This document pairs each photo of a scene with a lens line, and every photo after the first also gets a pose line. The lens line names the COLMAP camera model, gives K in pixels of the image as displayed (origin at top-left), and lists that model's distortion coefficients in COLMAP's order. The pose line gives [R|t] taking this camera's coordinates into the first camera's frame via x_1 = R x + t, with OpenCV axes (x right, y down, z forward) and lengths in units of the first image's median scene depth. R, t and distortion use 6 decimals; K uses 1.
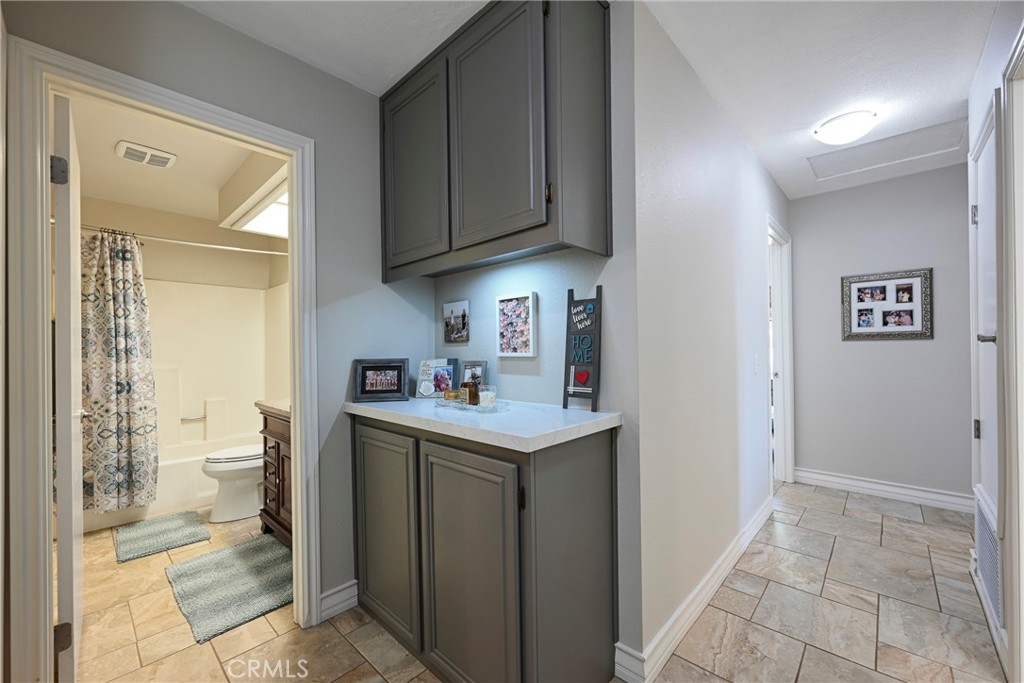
lens RADIAL K [[406.0, 0, 513.0], [0, 406.0, 345.0], [0, 0, 1]] dist [-0.000599, -0.000124]
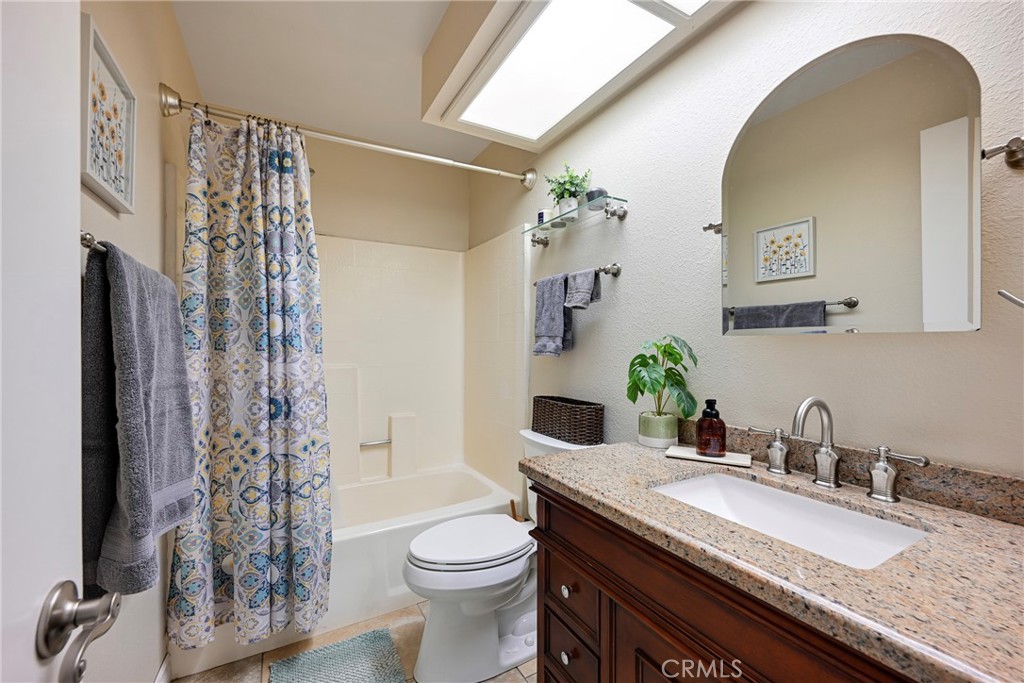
lens RADIAL K [[406.0, 0, 510.0], [0, 406.0, 342.0], [0, 0, 1]] dist [-0.000599, -0.000124]
pose [[0.954798, 0.008739, -0.297126, -0.511491], [-0.007046, 0.999952, 0.006770, 0.011445], [0.297171, -0.004370, 0.954814, 0.579940]]
